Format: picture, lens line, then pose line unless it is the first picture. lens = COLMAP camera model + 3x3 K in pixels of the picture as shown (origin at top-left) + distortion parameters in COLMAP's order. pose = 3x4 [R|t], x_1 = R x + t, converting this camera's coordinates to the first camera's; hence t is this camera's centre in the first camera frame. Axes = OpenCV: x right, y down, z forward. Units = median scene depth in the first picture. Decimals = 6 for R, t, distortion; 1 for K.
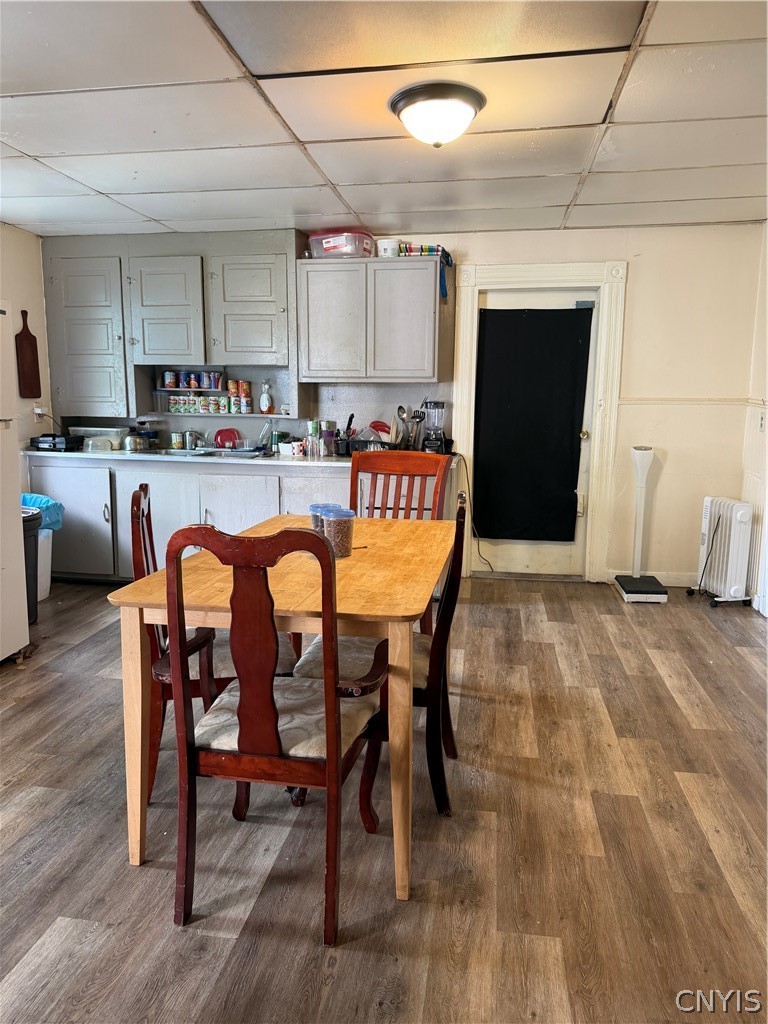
lens RADIAL K [[710.6, 0, 383.3], [0, 710.6, 512.5], [0, 0, 1]] dist [-0.001326, 0.003418]
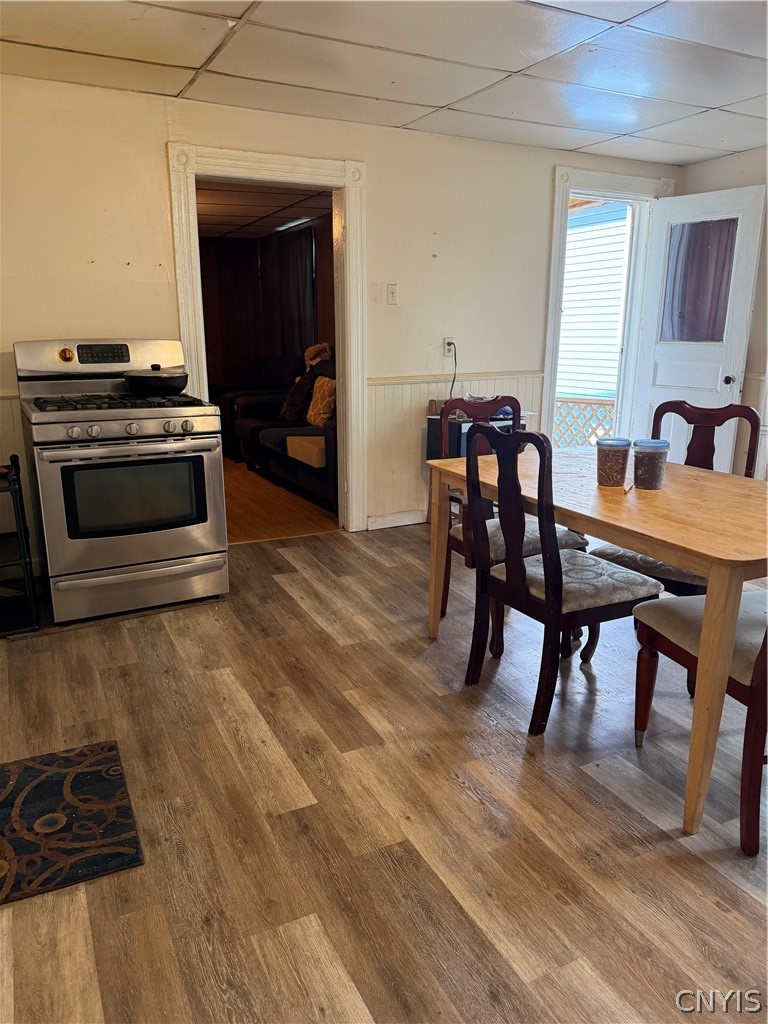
lens RADIAL K [[710.6, 0, 384.0], [0, 710.6, 513.5], [0, 0, 1]] dist [-0.001326, 0.003418]
pose [[-0.806535, 0.130829, -0.576528, 0.831649], [-0.107334, 0.926593, 0.360423, -0.247268], [0.581360, 0.352575, -0.733288, 1.643762]]
